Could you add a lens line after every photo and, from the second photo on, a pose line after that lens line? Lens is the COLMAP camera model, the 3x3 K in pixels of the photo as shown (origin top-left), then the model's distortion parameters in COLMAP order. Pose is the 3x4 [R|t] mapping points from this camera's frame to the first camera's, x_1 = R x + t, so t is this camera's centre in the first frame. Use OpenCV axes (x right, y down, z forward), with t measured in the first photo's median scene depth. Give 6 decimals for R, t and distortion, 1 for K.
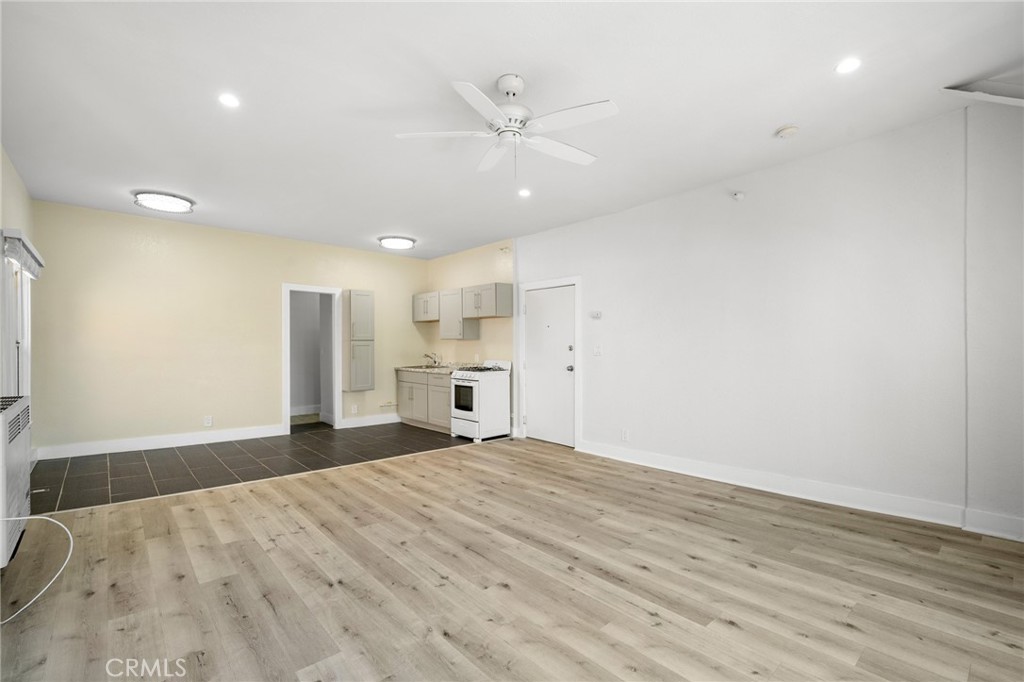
lens RADIAL K [[457.2, 0, 512.0], [0, 457.2, 341.0], [0, 0, 1]] dist [0.000441, -0.000015]
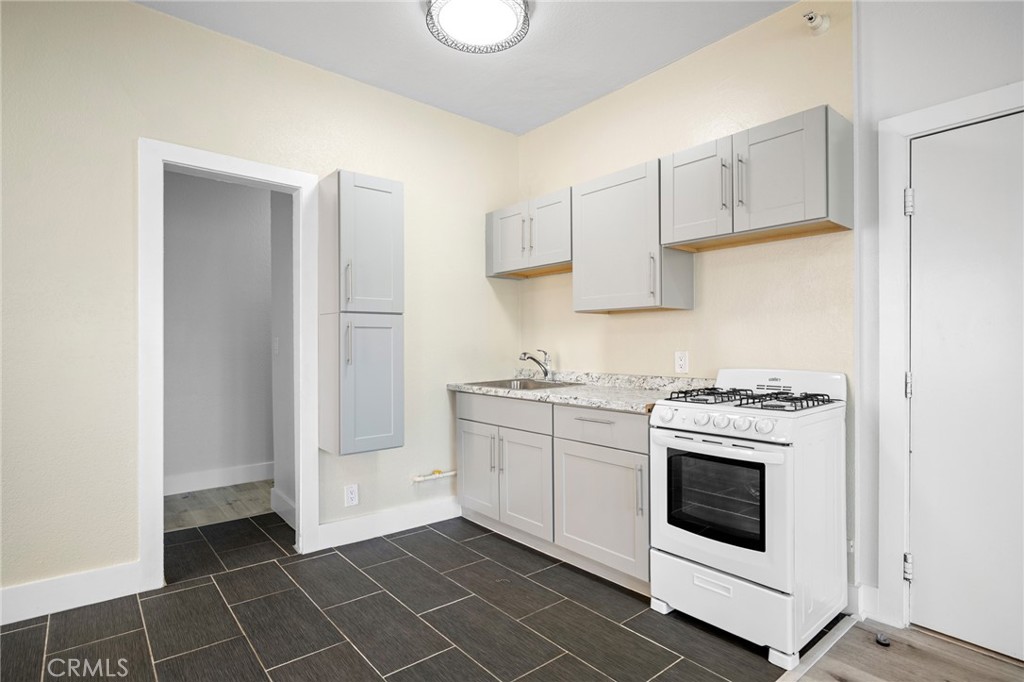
lens RADIAL K [[524.9, 0, 512.0], [0, 524.9, 341.0], [0, 0, 1]] dist [-0.000647, -0.000637]
pose [[0.999310, 0.000068, -0.037154, -0.217538], [-0.000195, 0.999994, -0.003423, 0.024165], [0.037153, 0.003428, 0.999304, 0.636435]]
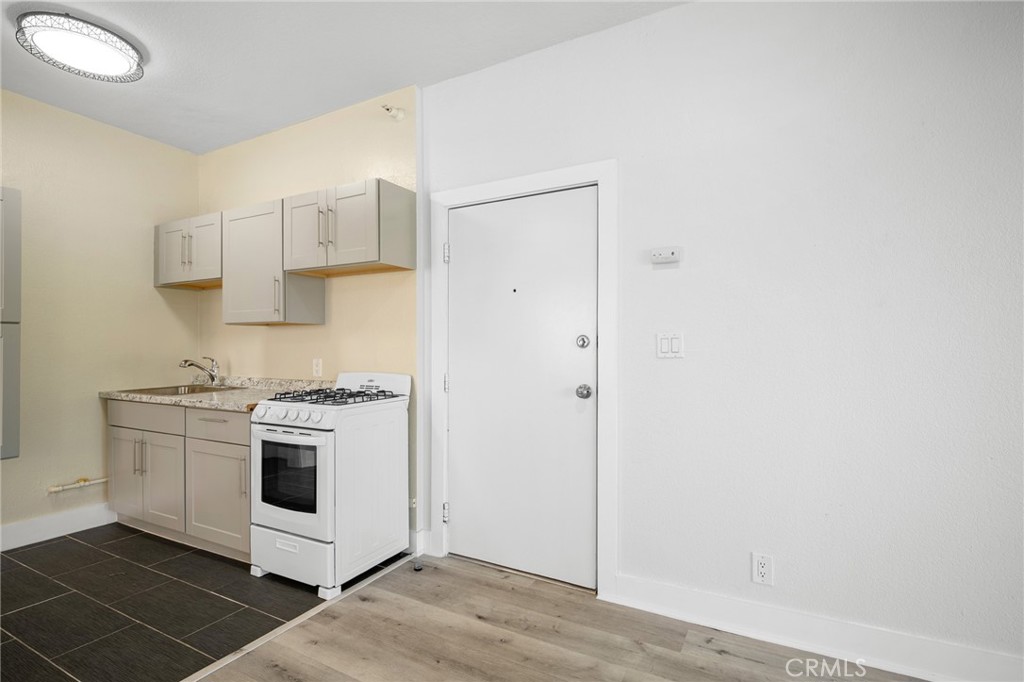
lens RADIAL K [[495.4, 0, 512.0], [0, 495.4, 341.0], [0, 0, 1]] dist [-0.000226, 0.000195]
pose [[0.939754, 0.005687, 0.341804, -0.071076], [-0.002426, 0.999947, -0.009968, 0.017553], [-0.341843, 0.008538, 0.939718, 0.539758]]
